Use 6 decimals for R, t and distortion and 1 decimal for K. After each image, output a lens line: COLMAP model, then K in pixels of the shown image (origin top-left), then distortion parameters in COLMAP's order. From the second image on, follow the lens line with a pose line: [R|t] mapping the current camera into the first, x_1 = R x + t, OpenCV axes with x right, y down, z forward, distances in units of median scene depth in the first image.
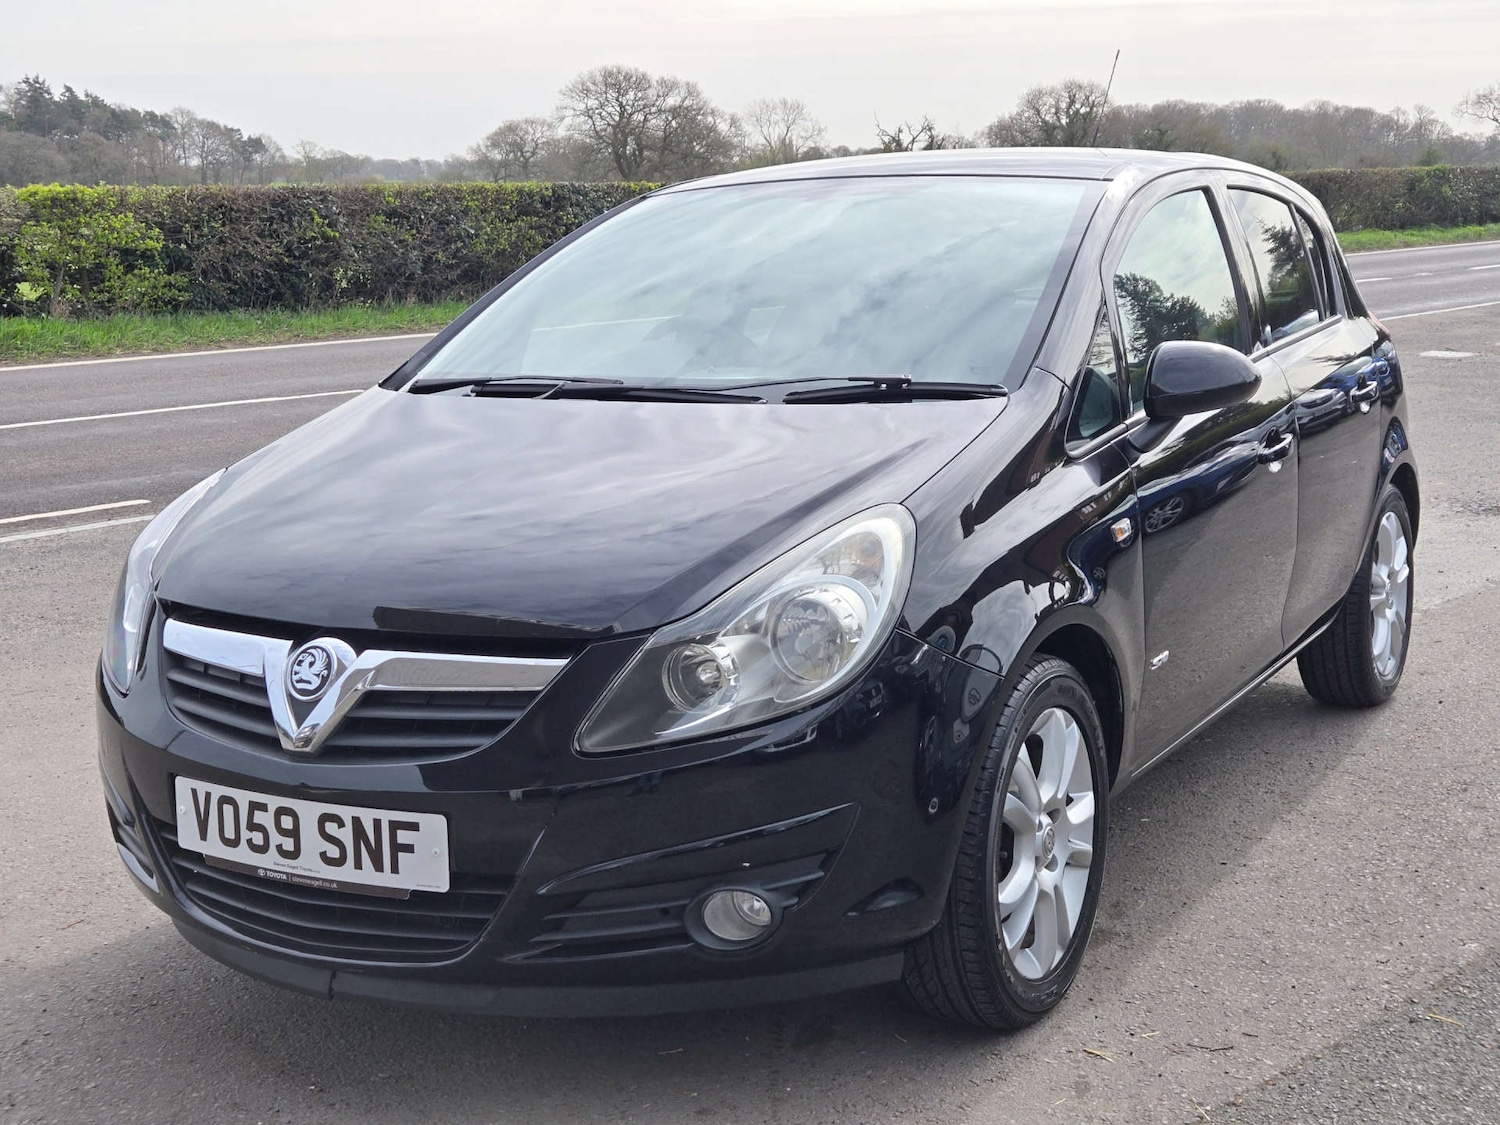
lens RADIAL K [[1923.8, 0, 593.4], [0, 1923.8, 562.9], [0, 0, 1]] dist [0.051883, 0.024711]
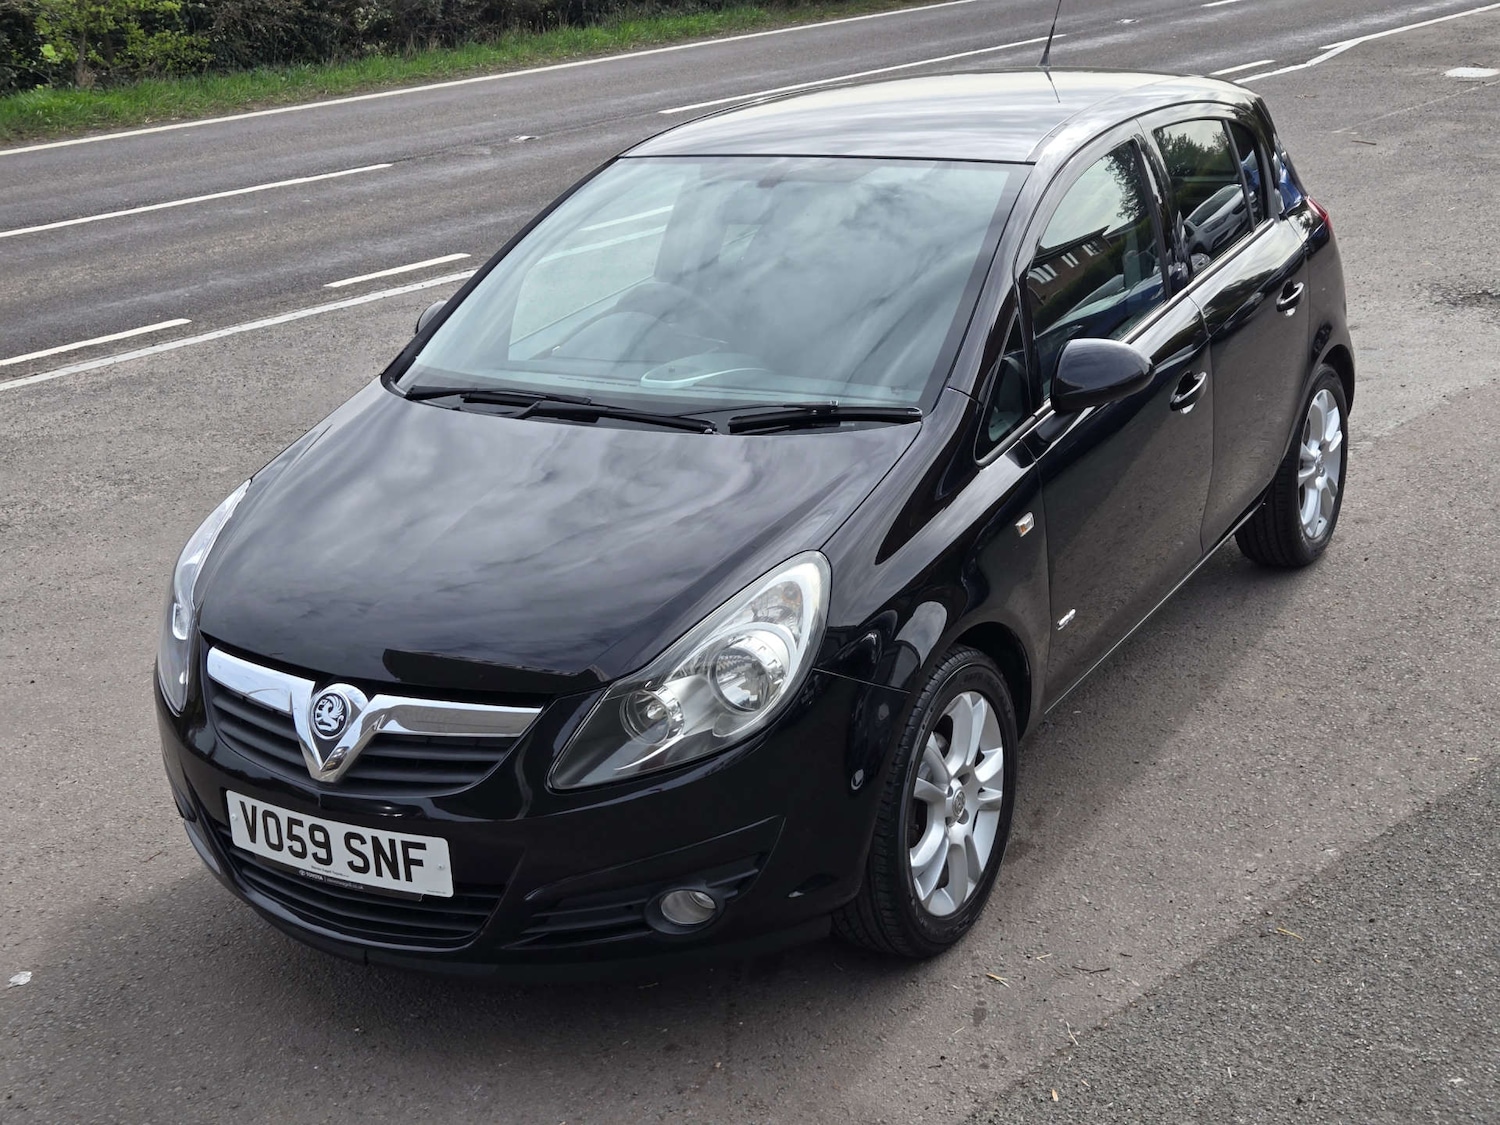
lens RADIAL K [[1923.8, 0, 593.4], [0, 1923.8, 562.9], [0, 0, 1]] dist [0.051883, 0.024711]
pose [[0.998482, -0.043619, -0.033640, 0.057110], [0.048651, 0.984727, 0.167172, -0.211183], [0.025835, -0.168555, 0.985354, -0.152907]]
